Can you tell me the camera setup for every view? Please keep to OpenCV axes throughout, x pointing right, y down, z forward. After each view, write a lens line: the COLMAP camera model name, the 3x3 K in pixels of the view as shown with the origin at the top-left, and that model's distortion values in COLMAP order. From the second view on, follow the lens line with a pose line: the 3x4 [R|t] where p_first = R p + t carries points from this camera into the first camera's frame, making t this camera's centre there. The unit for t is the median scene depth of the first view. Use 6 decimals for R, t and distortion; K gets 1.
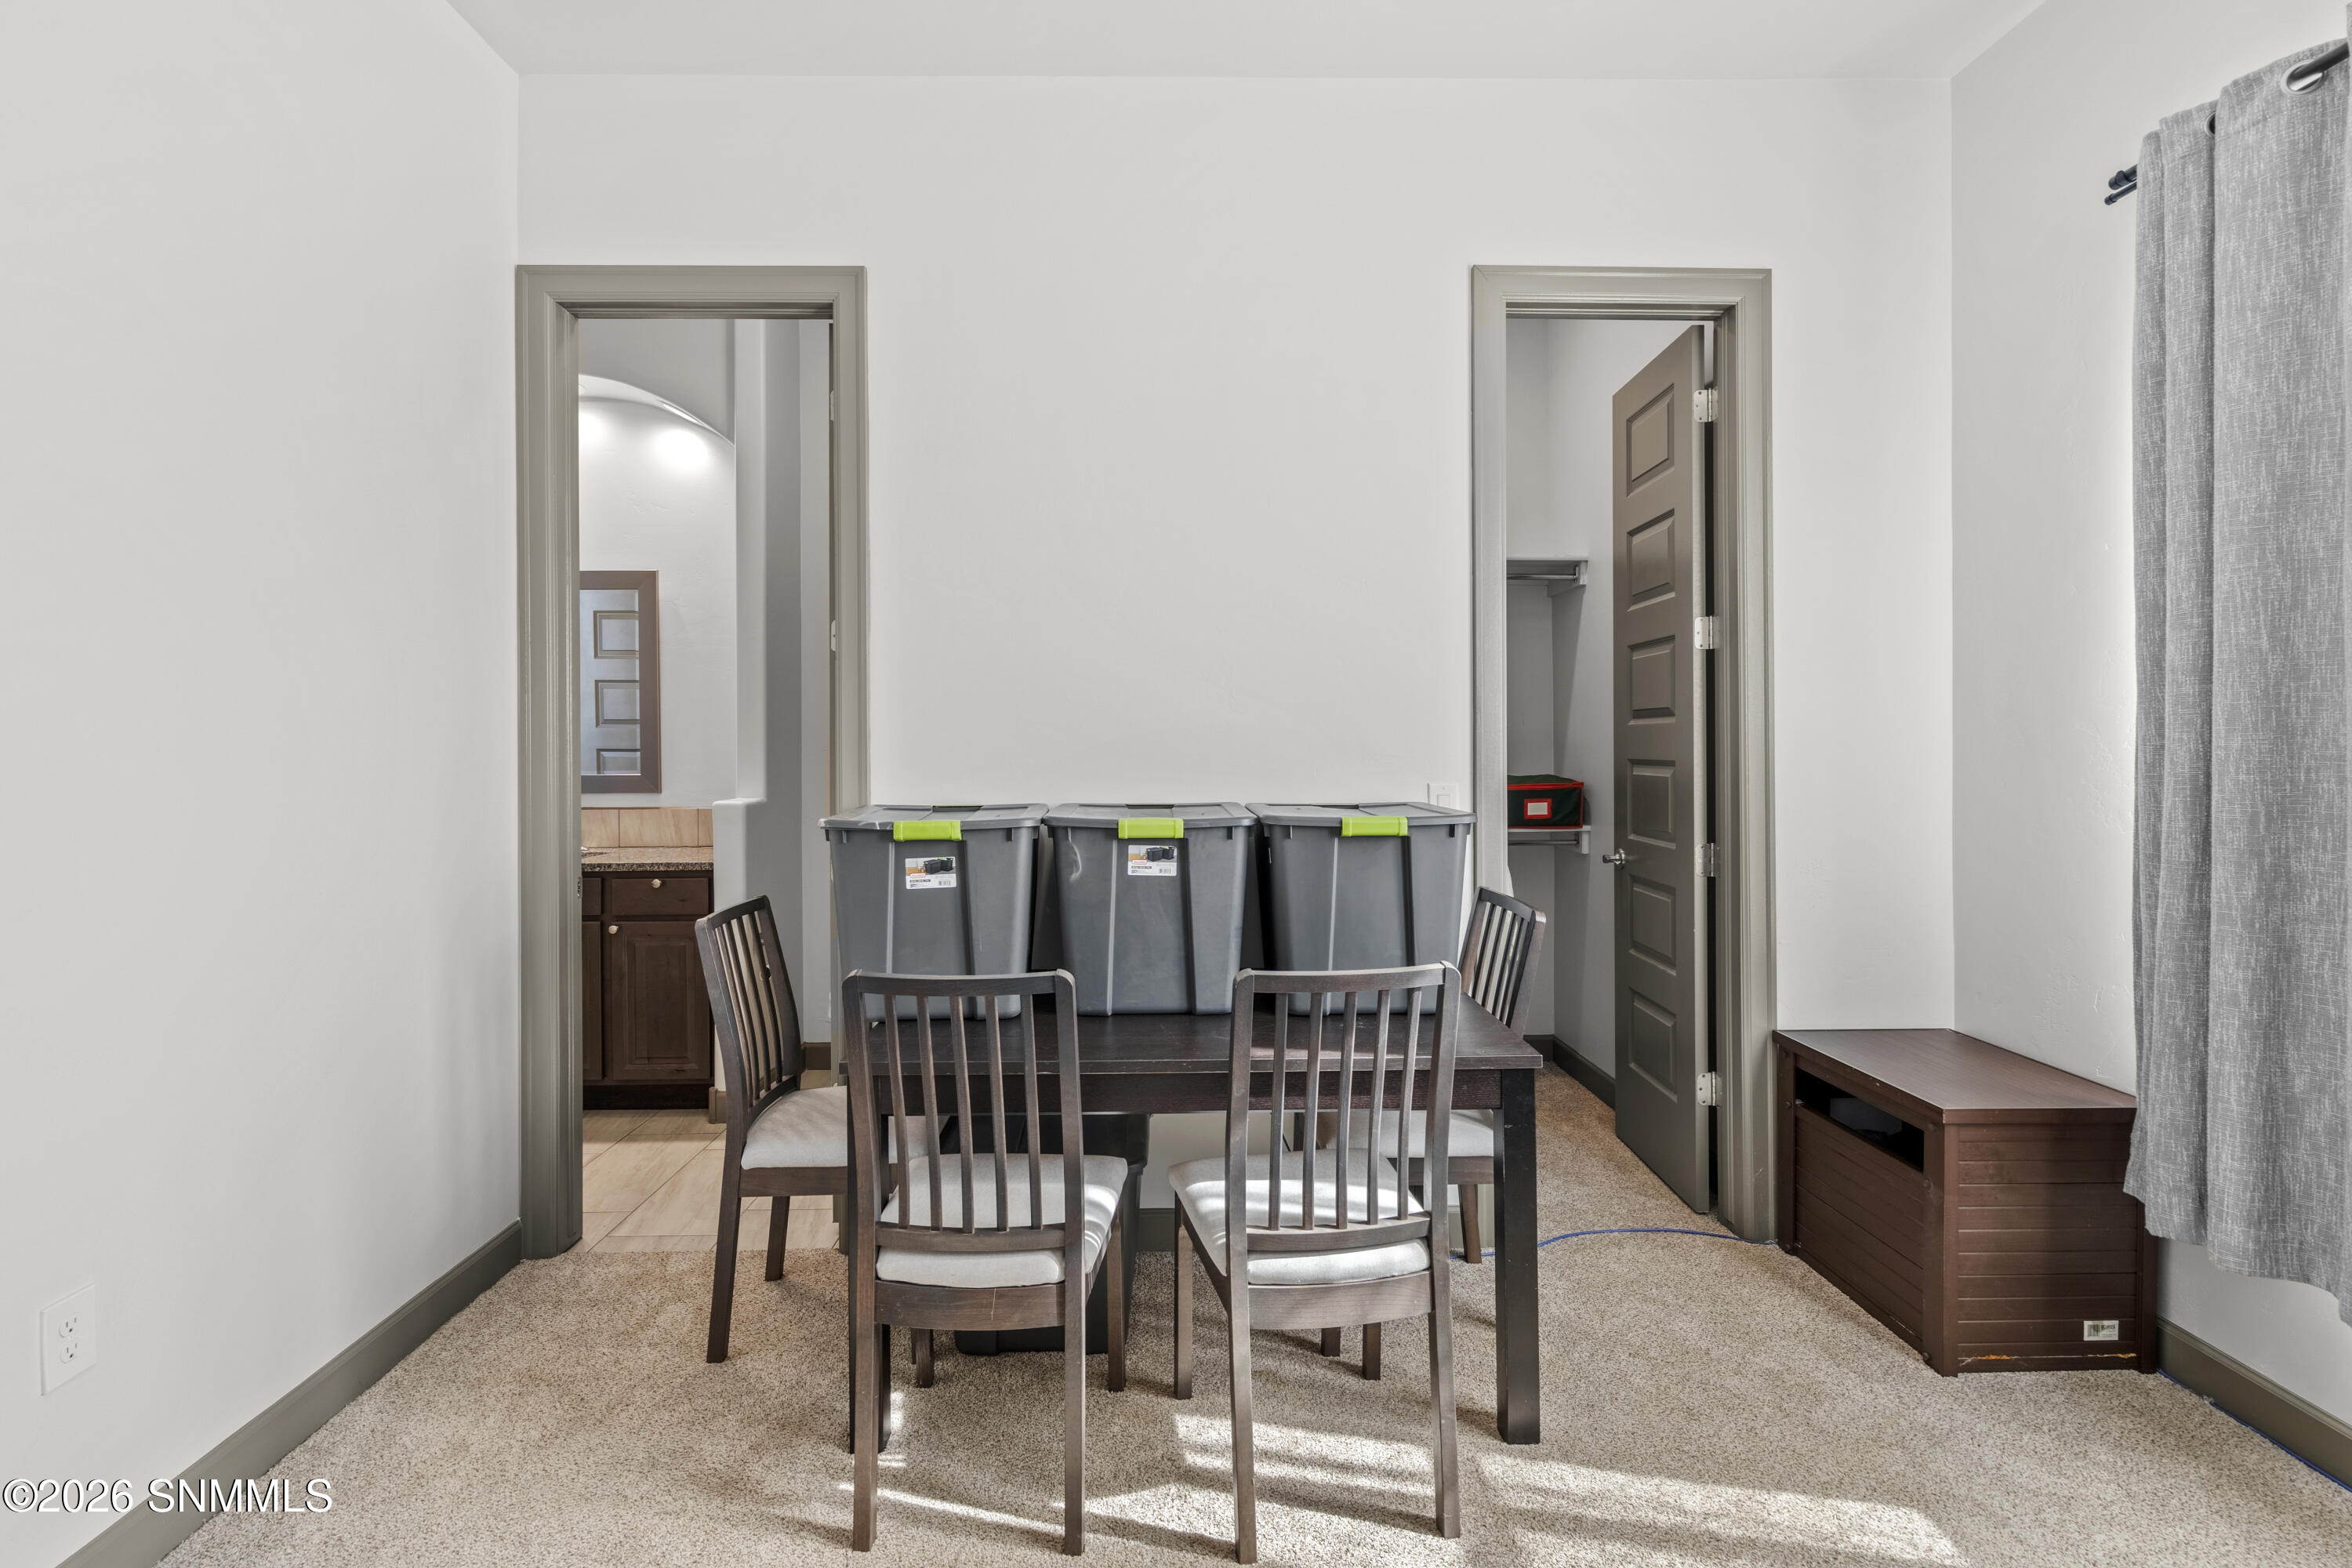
lens RADIAL K [[1089.5, 0, 1183.0], [0, 1089.5, 735.6], [0, 0, 1]] dist [-0.005454, 0.004172]
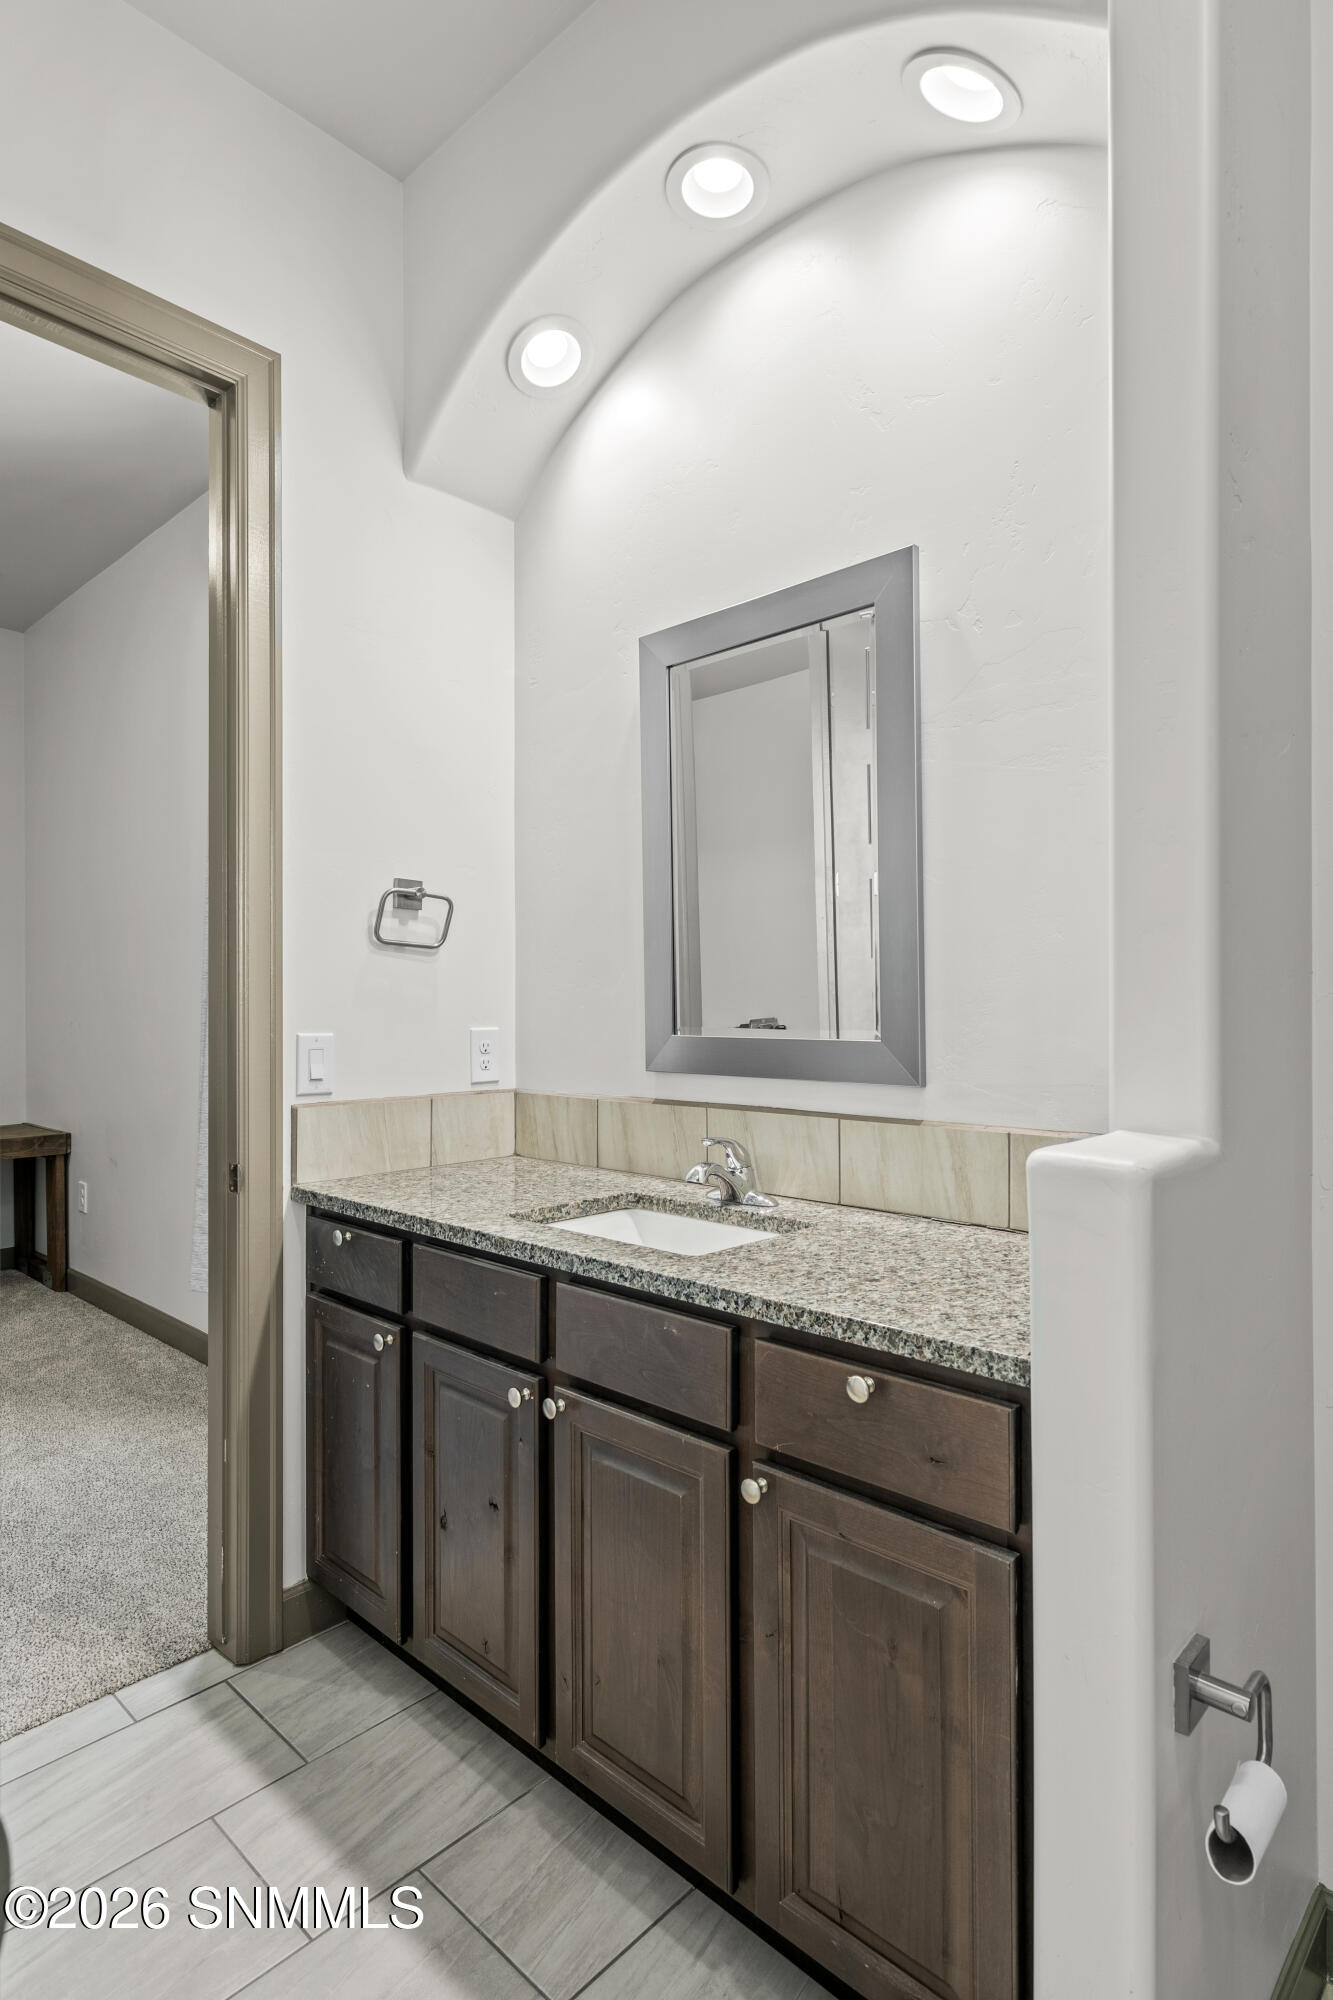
lens RADIAL K [[1072.8, 0, 665.2], [0, 1072.8, 998.9], [0, 0, 1]] dist [0.001388, 0.003019]
pose [[0.716634, 0.001616, -0.697447, -0.270623], [-0.002981, 0.999995, -0.000745, 0.020259], [0.697443, 0.002613, 0.716636, 0.649466]]
